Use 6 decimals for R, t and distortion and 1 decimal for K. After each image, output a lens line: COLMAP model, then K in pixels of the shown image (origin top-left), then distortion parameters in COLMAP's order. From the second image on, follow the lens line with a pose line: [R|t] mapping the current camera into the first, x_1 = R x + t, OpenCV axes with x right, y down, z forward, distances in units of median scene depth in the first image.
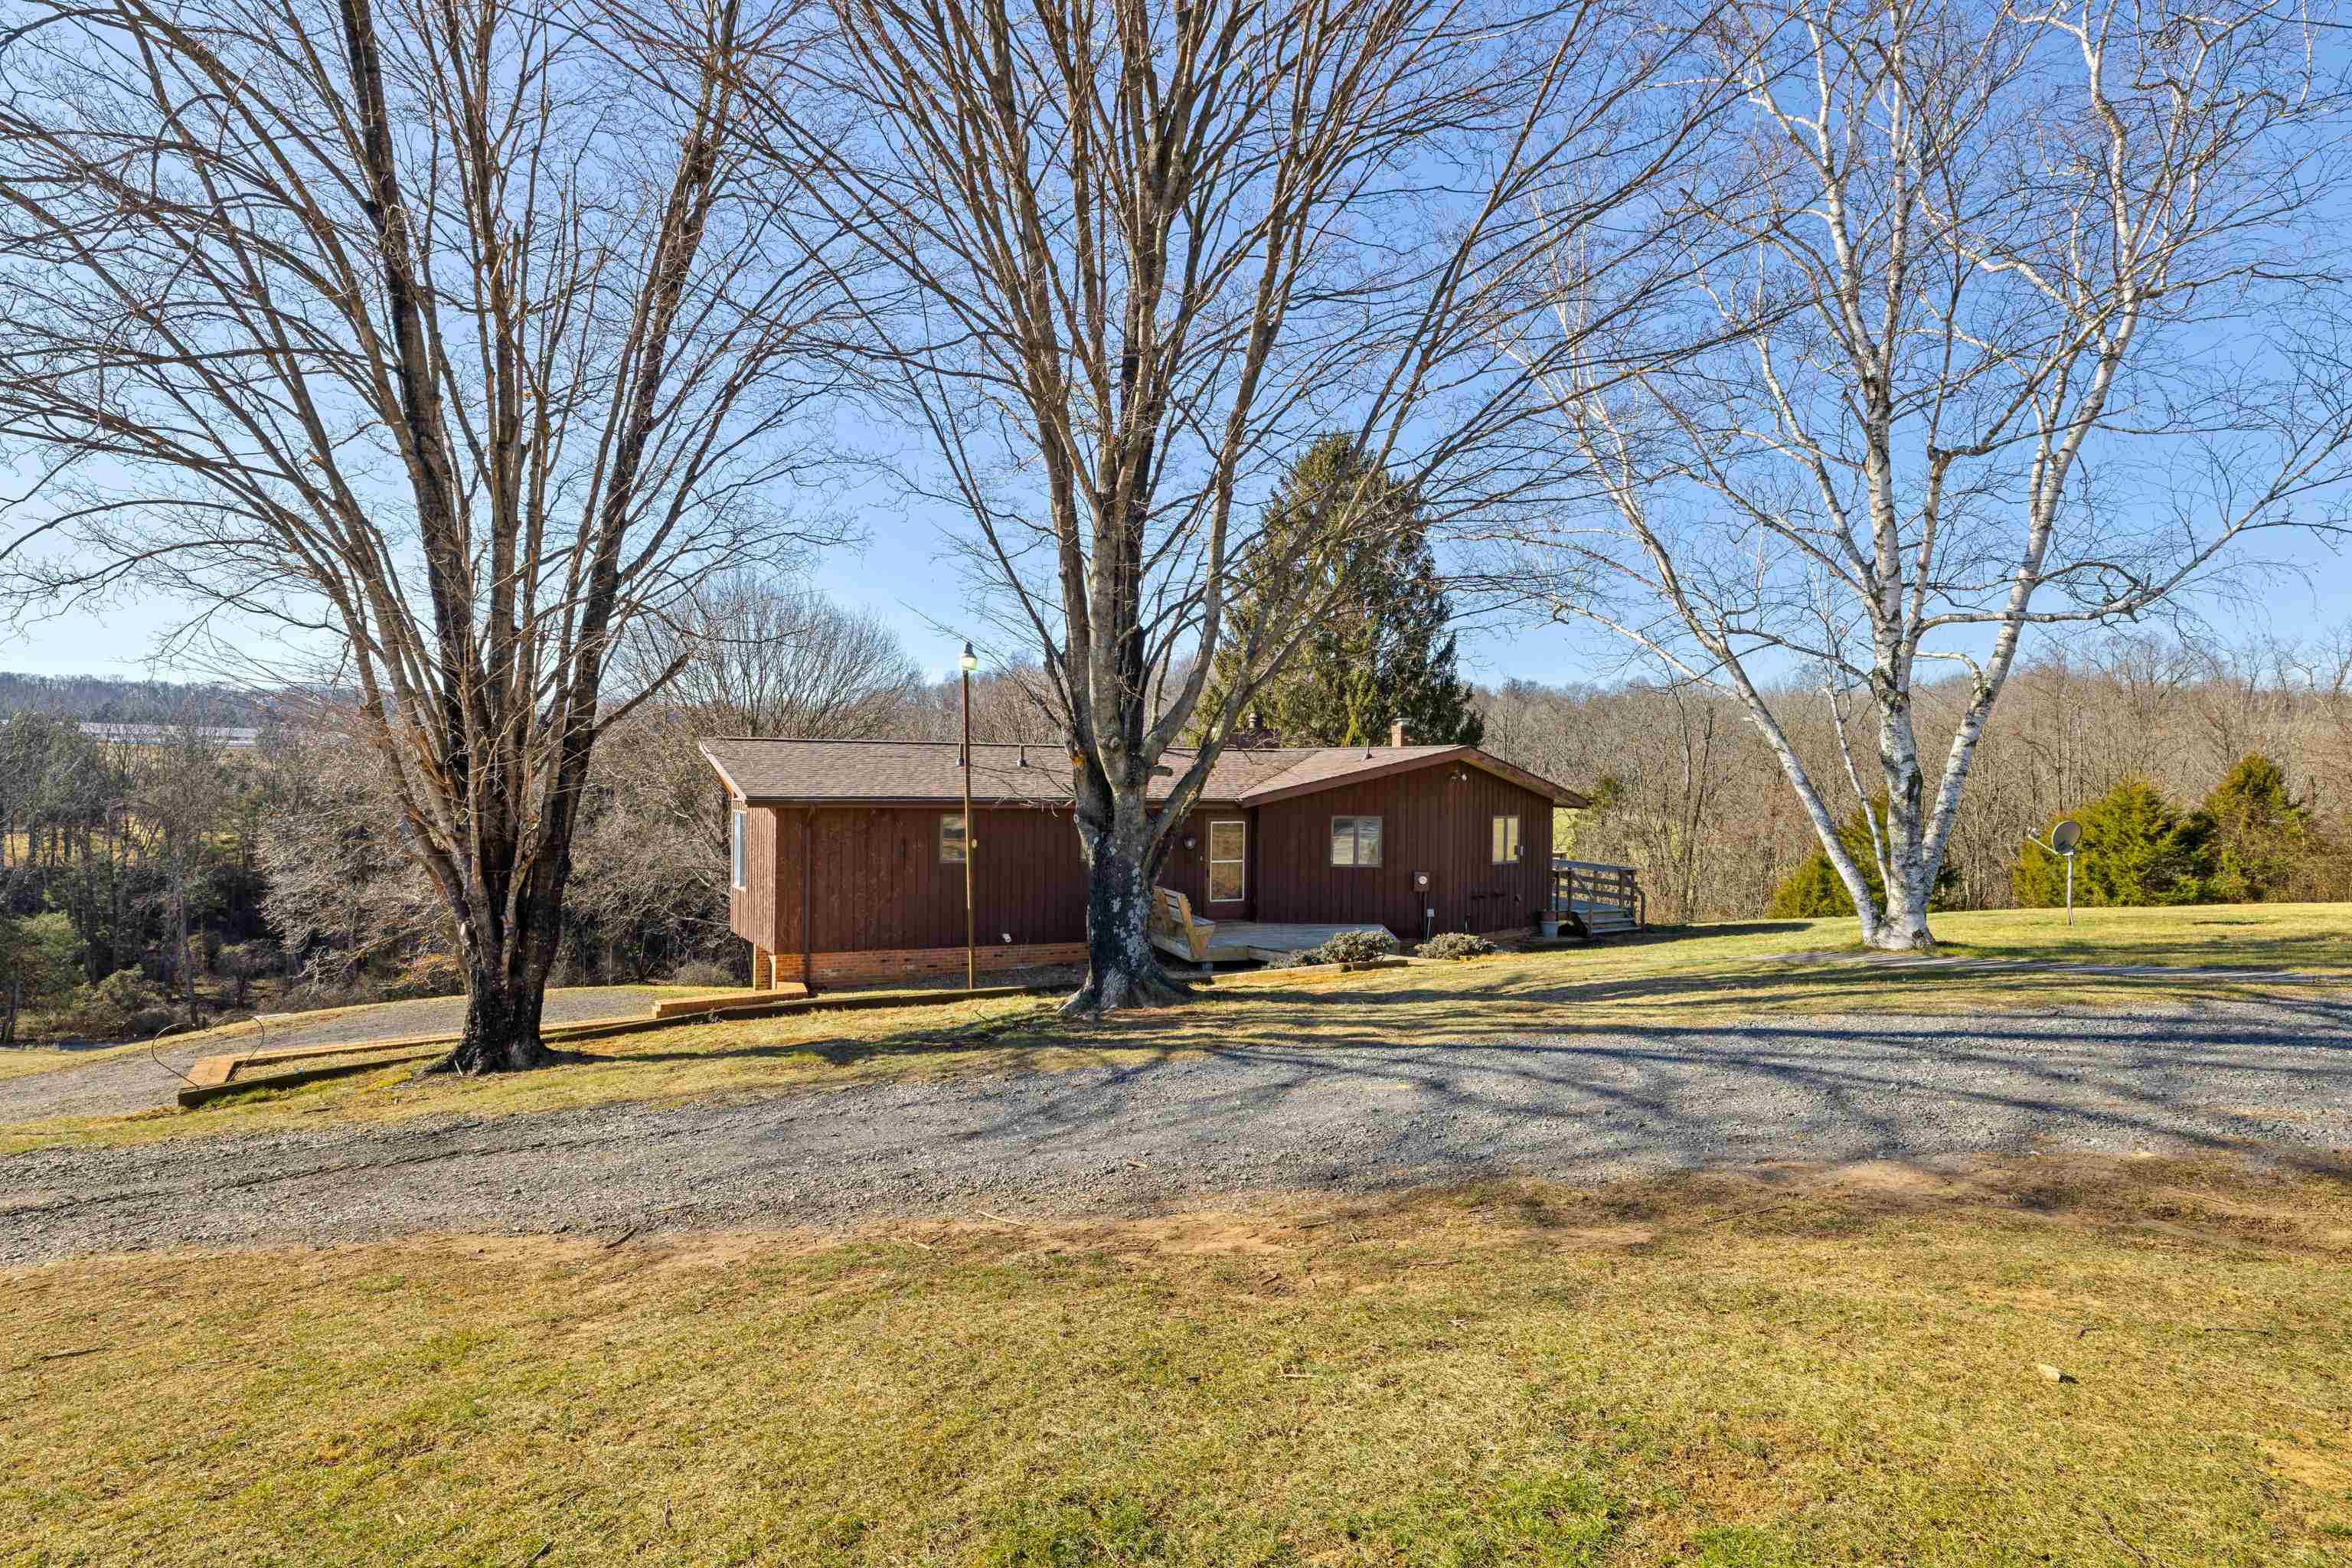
lens RADIAL K [[1218.2, 0, 1178.4], [0, 1218.2, 785.3], [0, 0, 1]] dist [-0.004102, -0.000189]
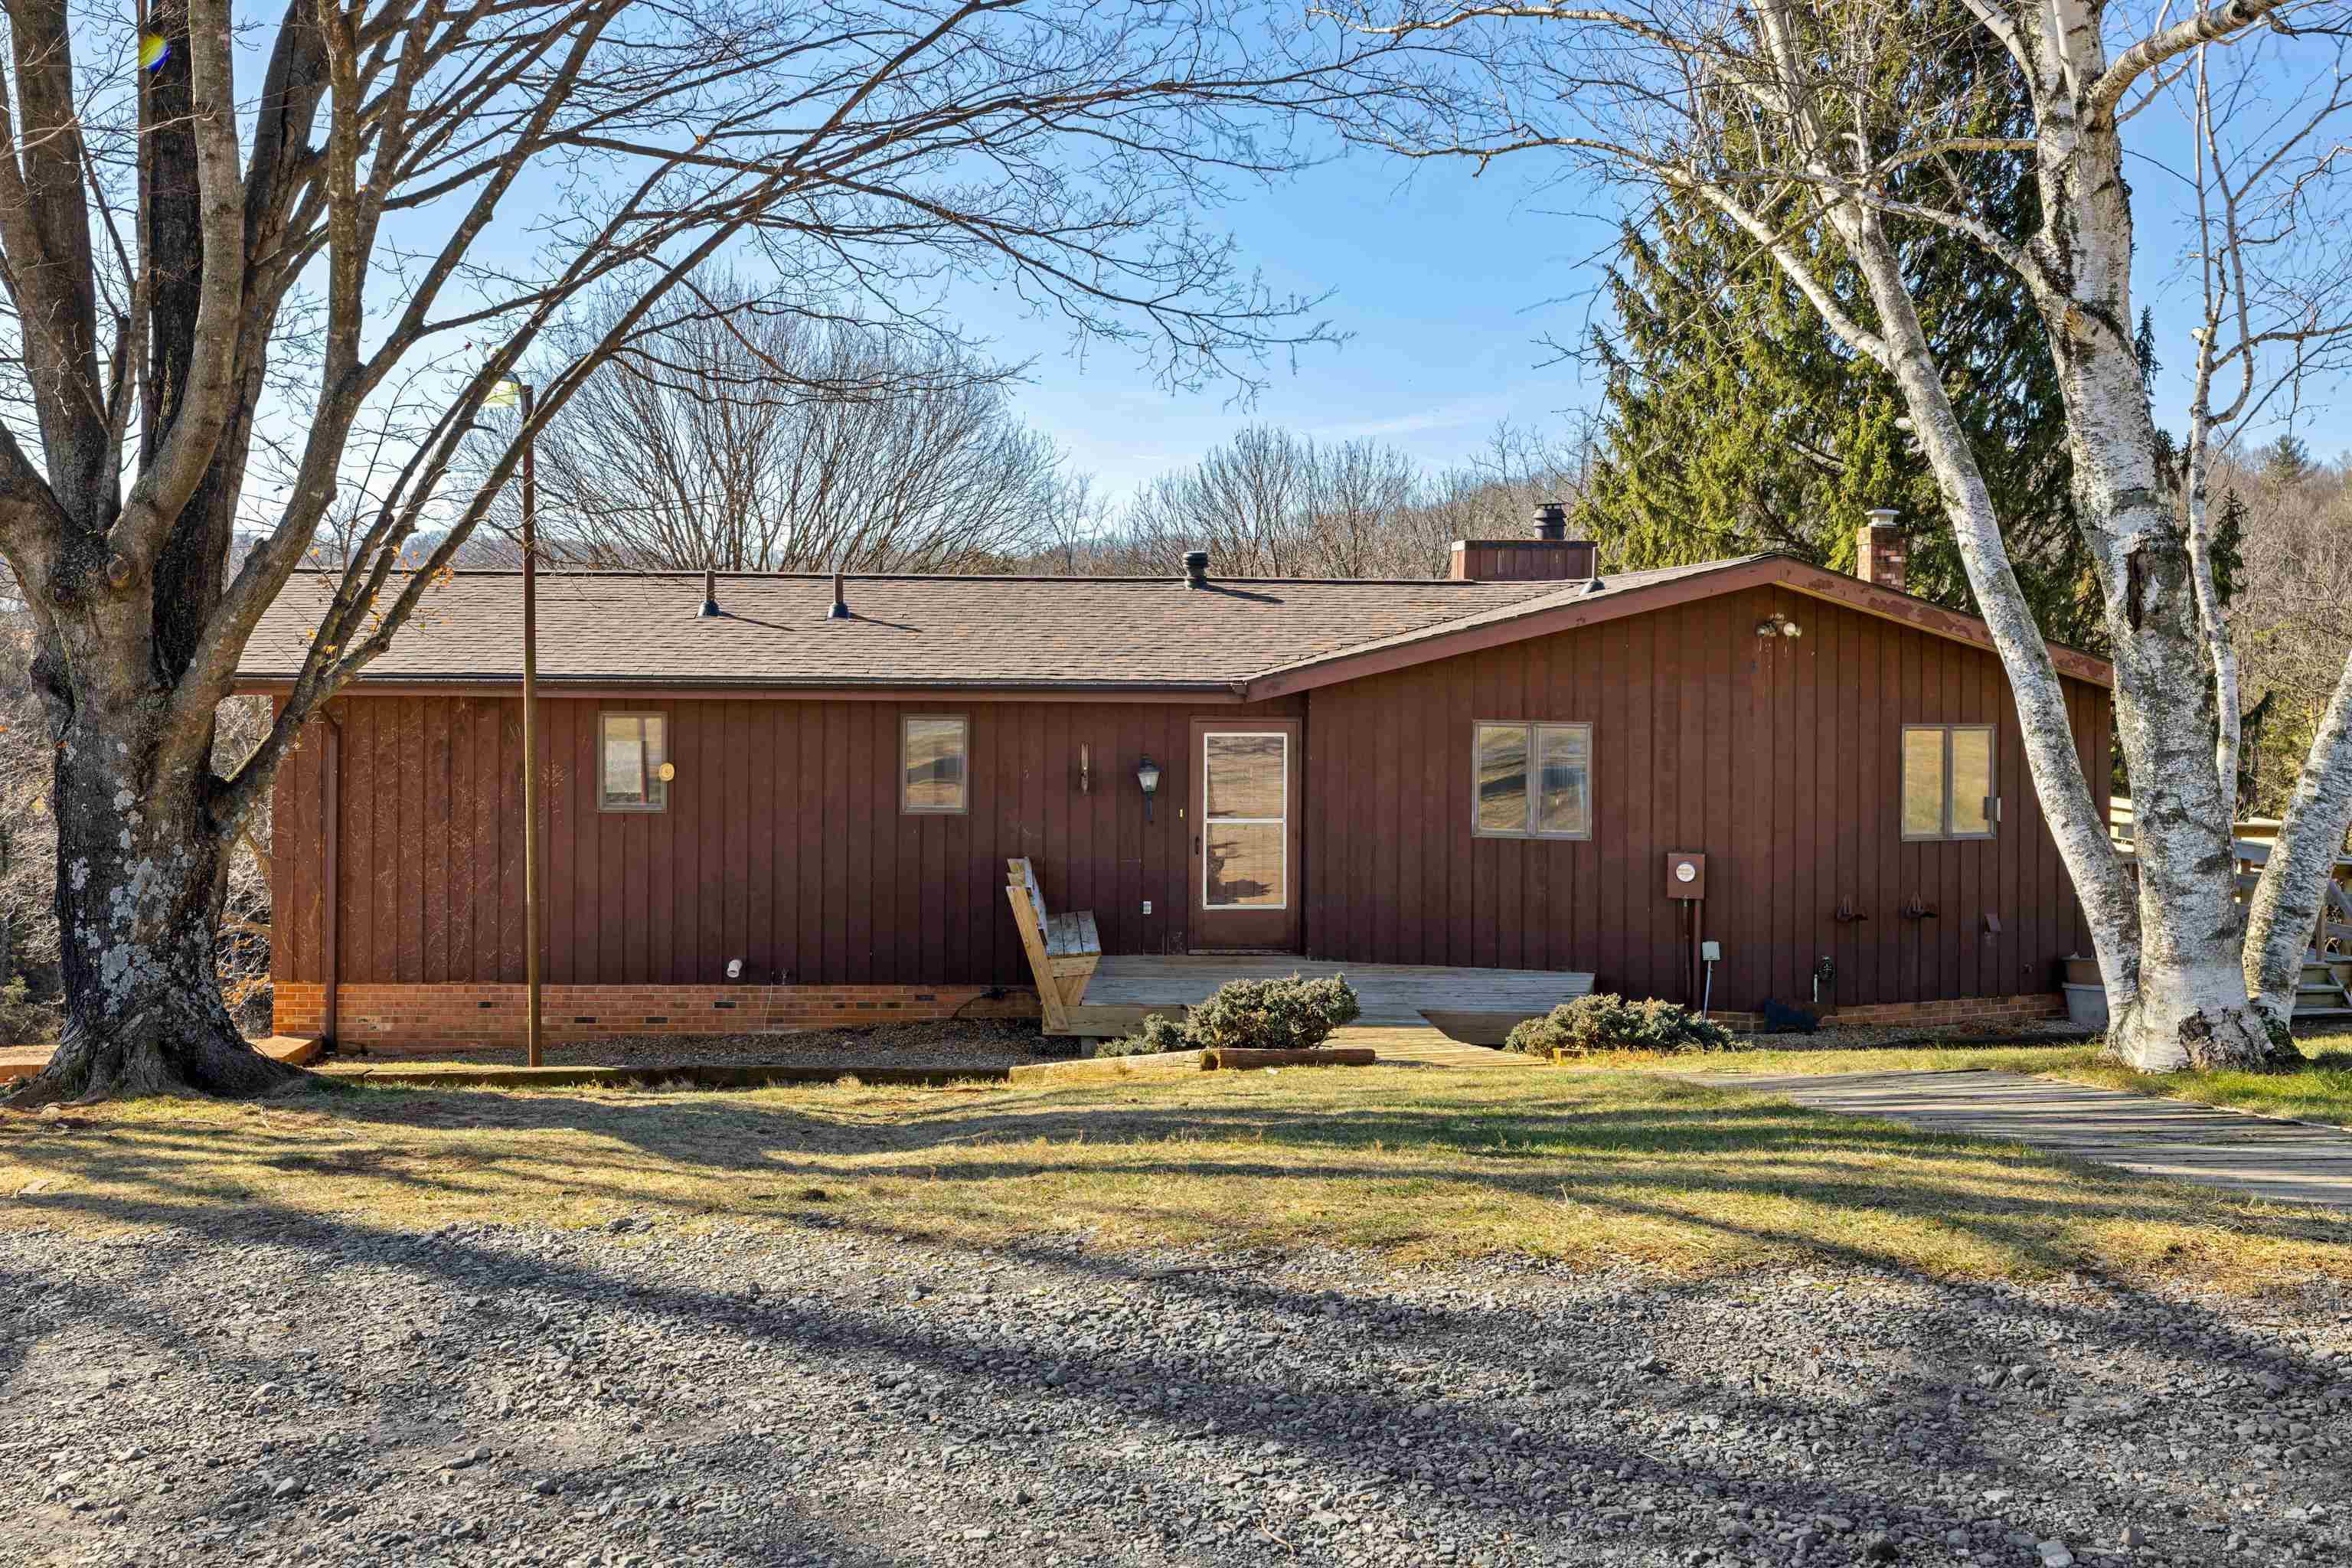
lens RADIAL K [[2337.0, 0, 1190.0], [0, 2337.0, 764.2], [0, 0, 1]] dist [0.012964, 0.000000]
pose [[0.944796, 0.008764, -0.327541, 0.286265], [-0.000594, 0.999686, 0.025037, 0.018871], [0.327658, -0.023460, 0.944505, 0.167858]]
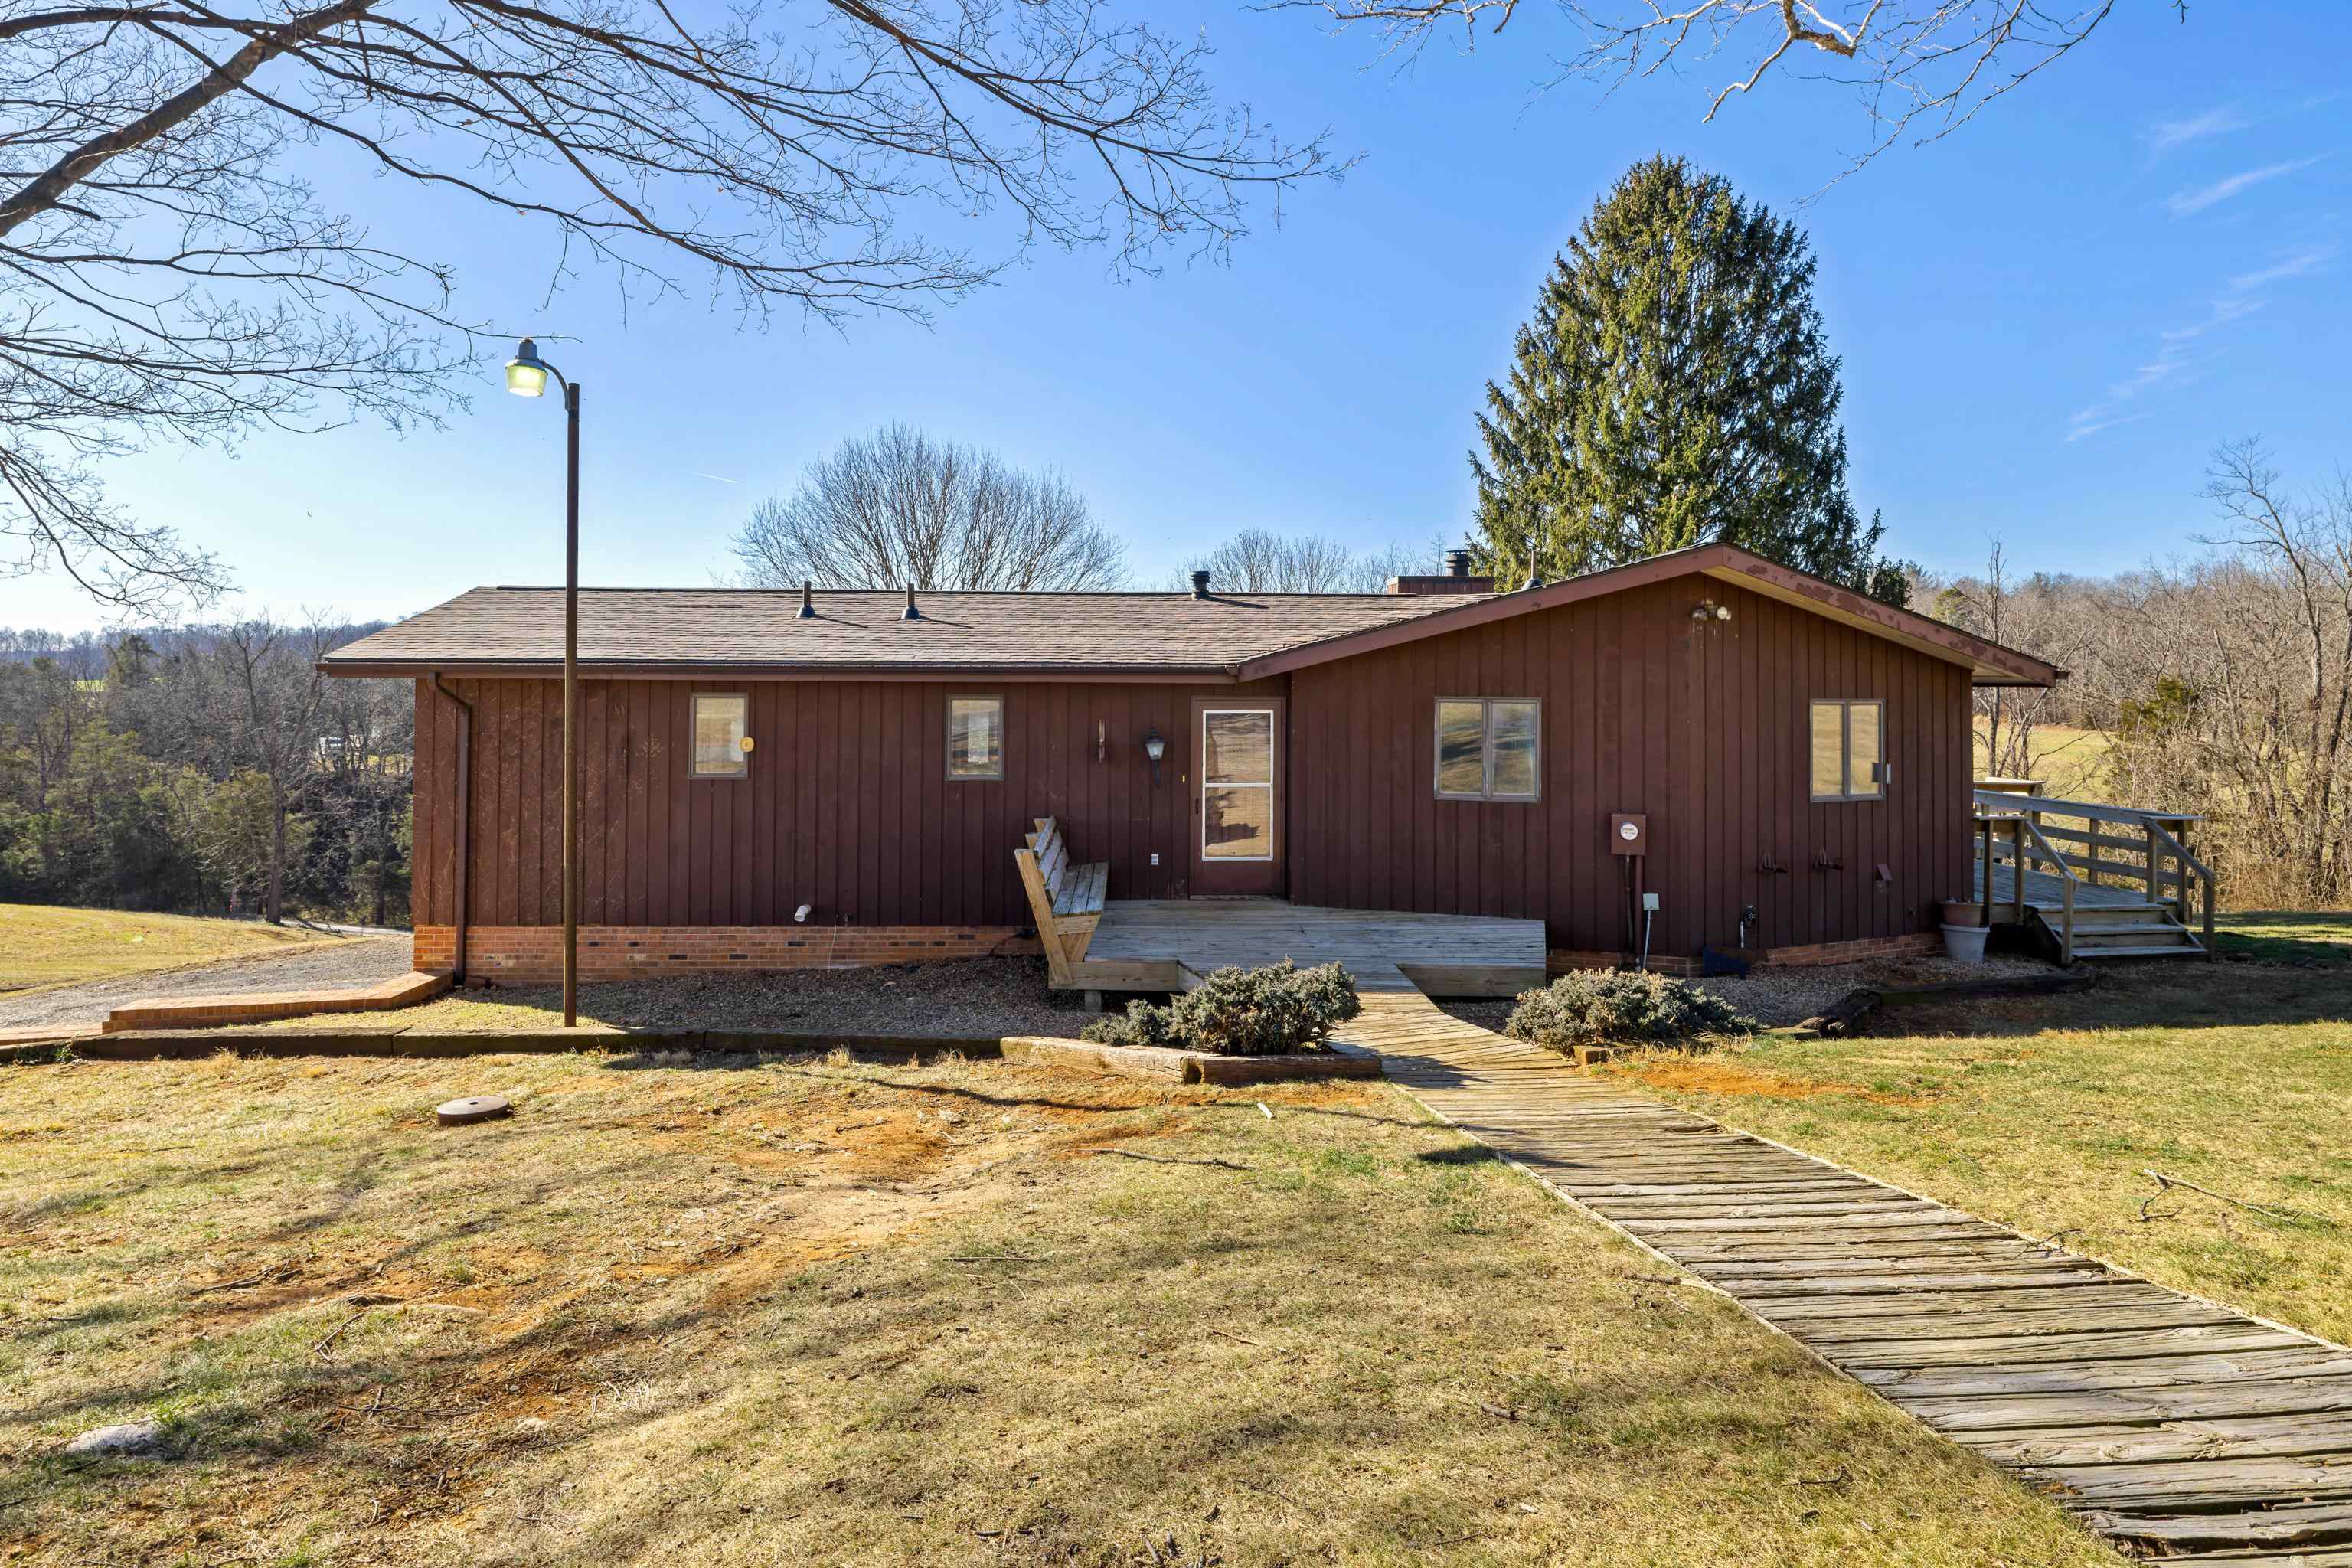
lens RADIAL K [[1205.4, 0, 1194.0], [0, 1205.4, 677.5], [0, 0, 1]] dist [0.000030, -0.000772]
pose [[0.938513, -0.012470, -0.345020, 0.192605], [0.002807, 0.999590, -0.028493, 0.028890], [0.345233, 0.025772, 0.938163, 0.469937]]
